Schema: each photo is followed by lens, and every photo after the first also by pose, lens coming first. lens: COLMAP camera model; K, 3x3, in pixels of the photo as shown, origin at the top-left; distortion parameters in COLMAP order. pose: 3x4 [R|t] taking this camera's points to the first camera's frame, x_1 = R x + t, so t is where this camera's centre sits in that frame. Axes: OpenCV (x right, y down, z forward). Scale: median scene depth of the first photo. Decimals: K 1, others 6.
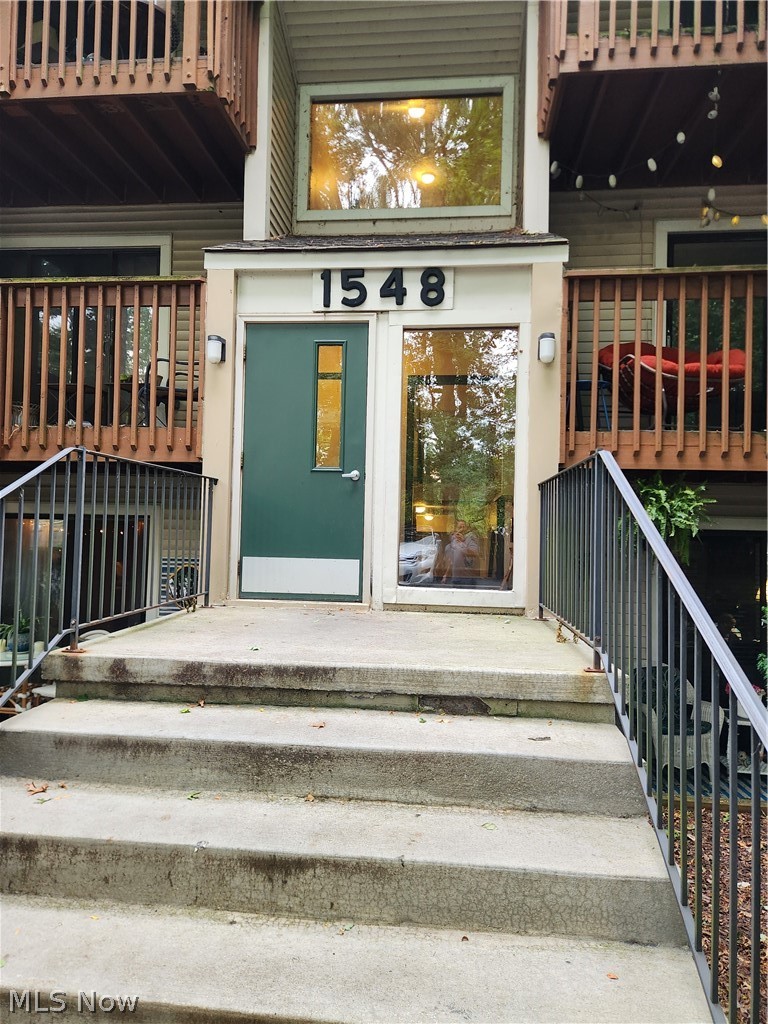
lens RADIAL K [[688.6, 0, 381.4], [0, 688.6, 511.2], [0, 0, 1]] dist [0.025995, -0.008778]
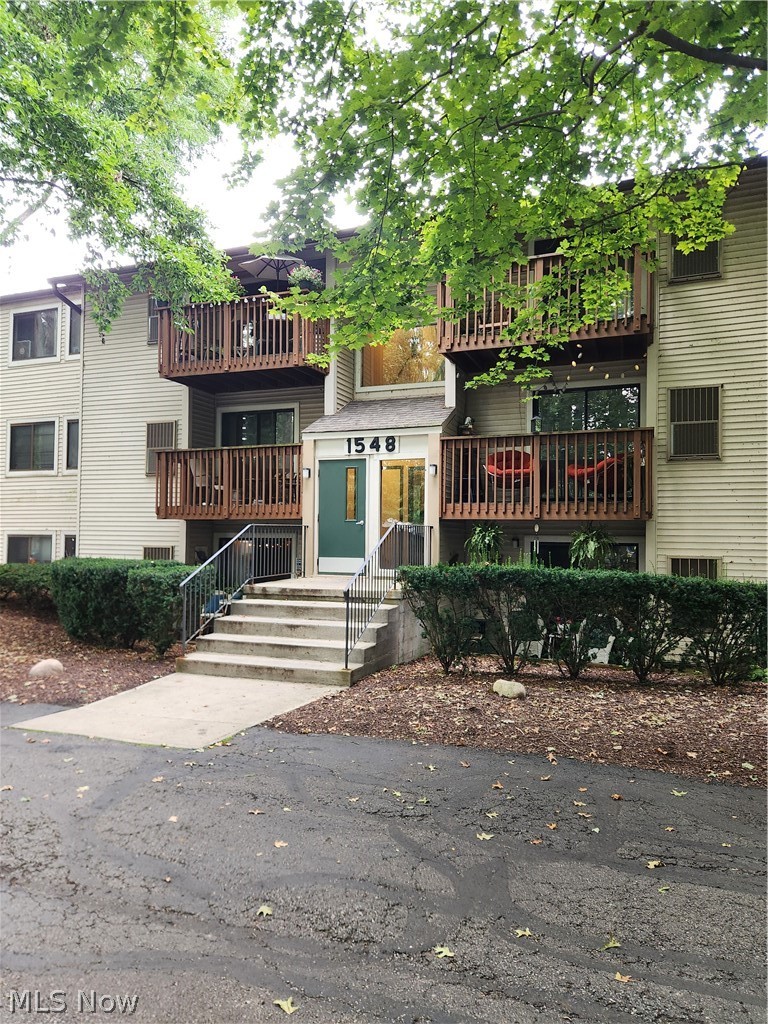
lens RADIAL K [[688.6, 0, 386.8], [0, 688.6, 514.0], [0, 0, 1]] dist [0.025995, -0.008778]
pose [[0.966439, -0.022669, -0.255894, 0.659895], [0.022078, 0.999743, -0.005183, -0.068854], [0.255945, -0.000641, 0.966691, -1.296060]]
